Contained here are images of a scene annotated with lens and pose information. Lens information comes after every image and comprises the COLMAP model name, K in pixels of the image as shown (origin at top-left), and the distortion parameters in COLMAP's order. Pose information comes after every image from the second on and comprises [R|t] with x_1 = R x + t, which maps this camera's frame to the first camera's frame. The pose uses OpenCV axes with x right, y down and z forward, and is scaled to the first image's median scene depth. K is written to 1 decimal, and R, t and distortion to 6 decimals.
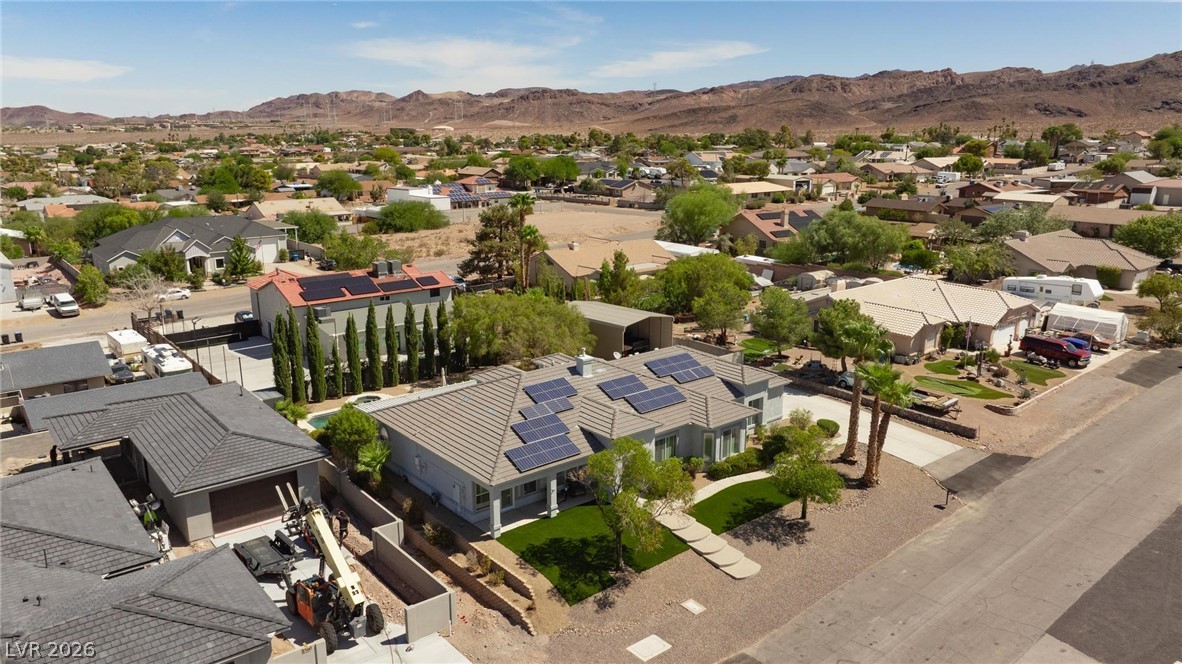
lens RADIAL K [[827.9, 0, 595.2], [0, 827.9, 334.5], [0, 0, 1]] dist [-0.014782, -0.003760]
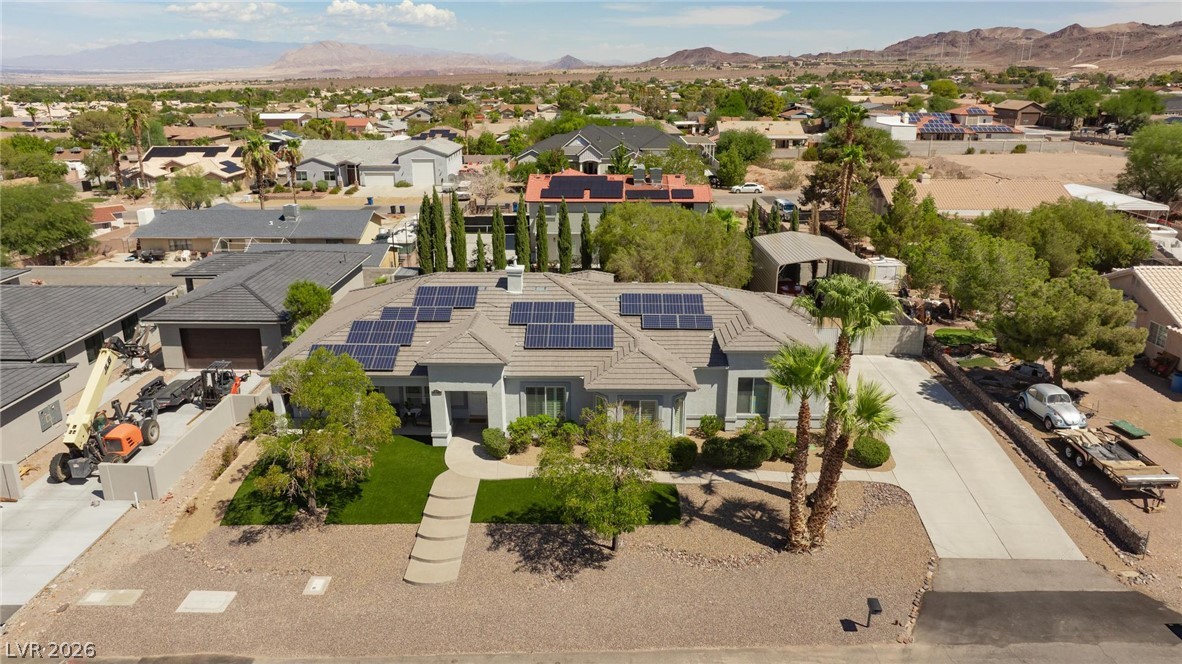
lens RADIAL K [[831.2, 0, 594.6], [0, 831.2, 329.5], [0, 0, 1]] dist [-0.038001, 0.036323]
pose [[0.758962, 0.196234, -0.620862, 0.369514], [-0.157682, 0.980516, 0.117153, -0.012982], [0.631755, 0.008984, 0.775116, 0.292001]]
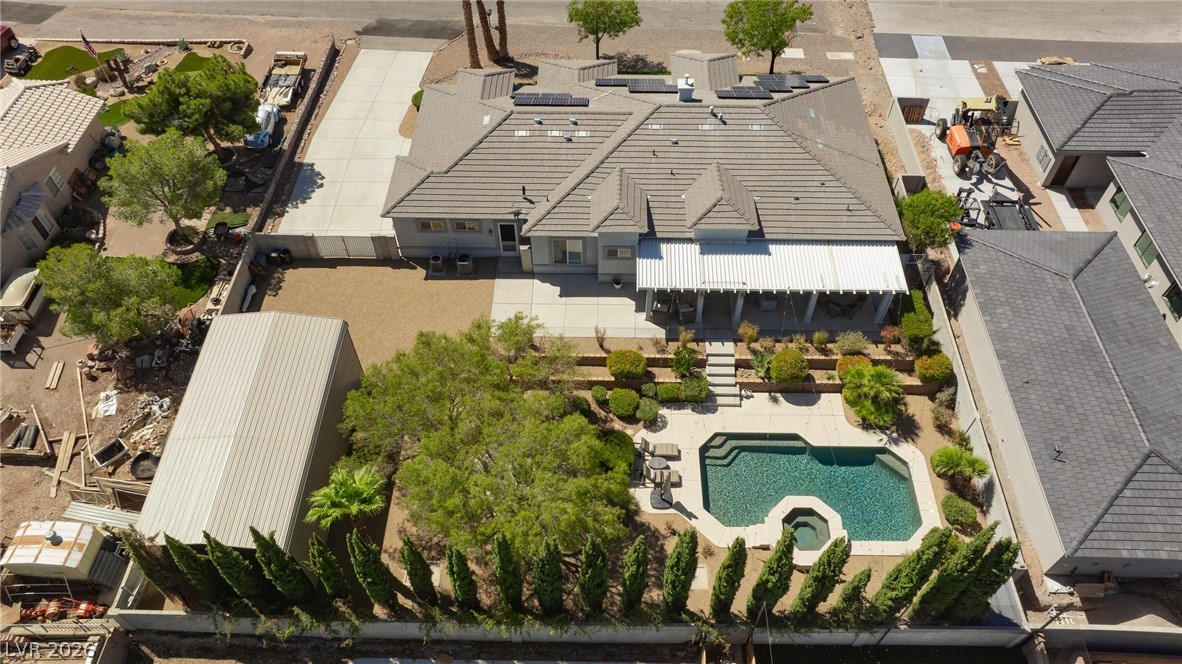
lens RADIAL K [[827.9, 0, 595.2], [0, 827.9, 334.5], [0, 0, 1]] dist [-0.014782, -0.003760]
pose [[-0.758101, -0.507633, 0.409381, -0.282123], [0.156026, 0.468333, 0.869667, -0.405926], [-0.633198, 0.723169, -0.275839, 0.996219]]
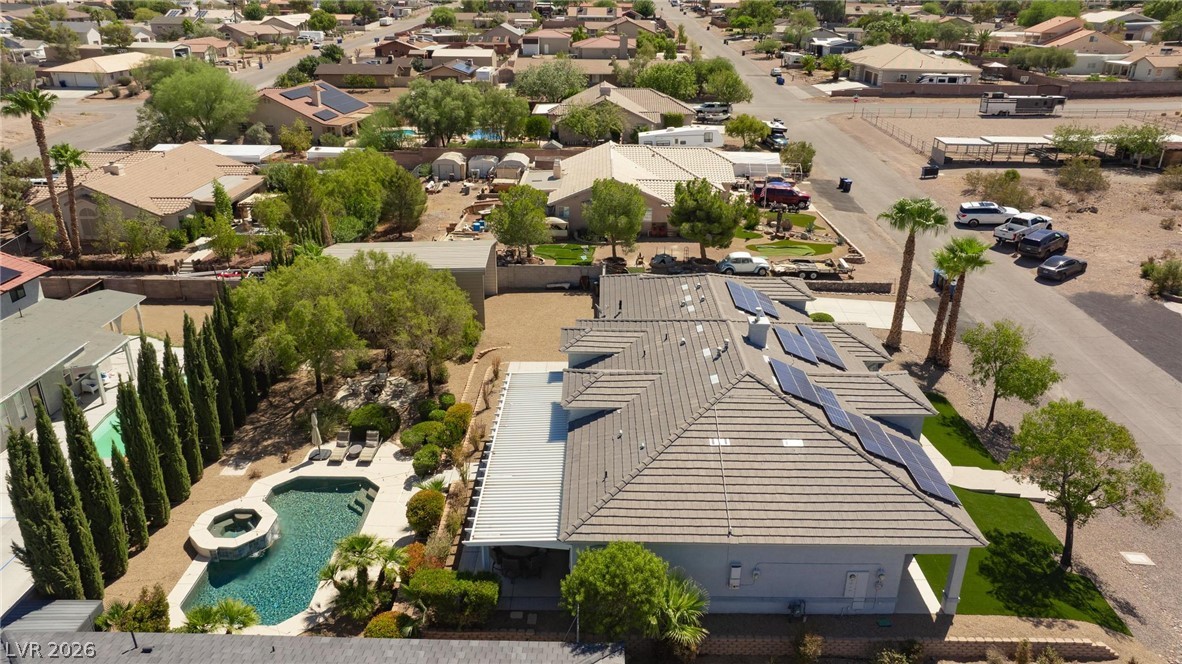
lens RADIAL K [[827.9, 0, 595.2], [0, 827.9, 334.5], [0, 0, 1]] dist [-0.014782, -0.003760]
pose [[0.646866, -0.289622, 0.705467, -0.395485], [0.175213, 0.956773, 0.232134, -0.096444], [-0.742203, -0.026553, 0.669649, 0.431729]]
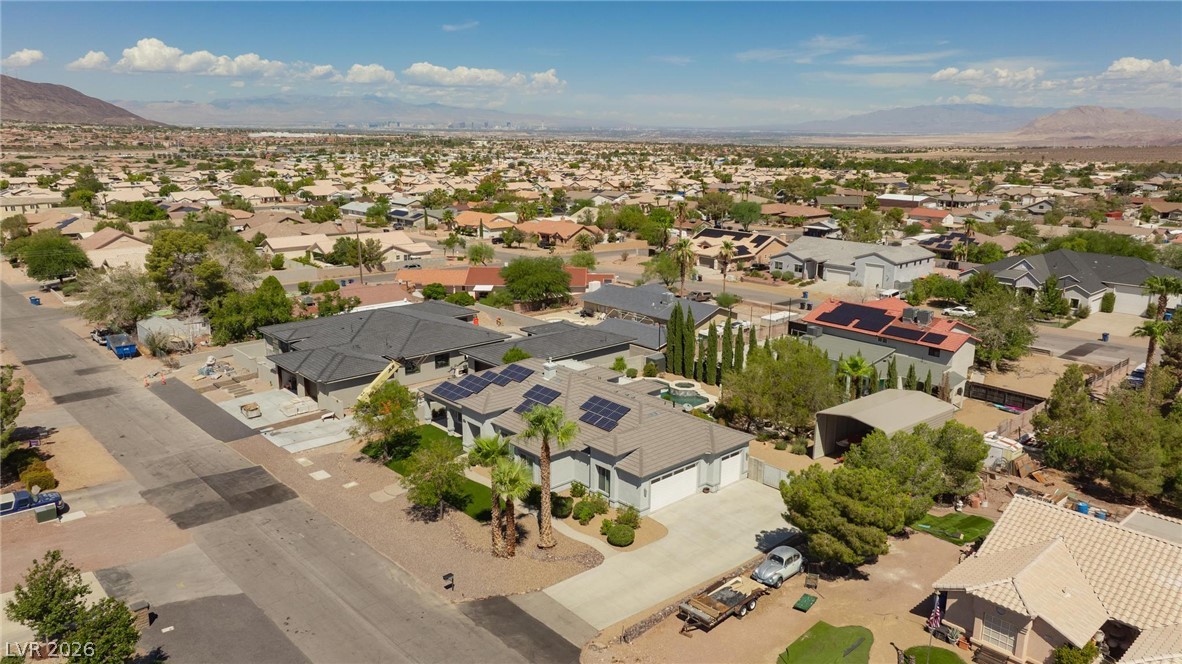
lens RADIAL K [[820.1, 0, 598.7], [0, 820.1, 331.5], [0, 0, 1]] dist [-0.006781, -0.001595]
pose [[0.045705, 0.238499, -0.970067, 0.825953], [-0.249935, 0.942926, 0.220051, -0.218306], [0.967183, 0.232397, 0.102706, 0.626079]]
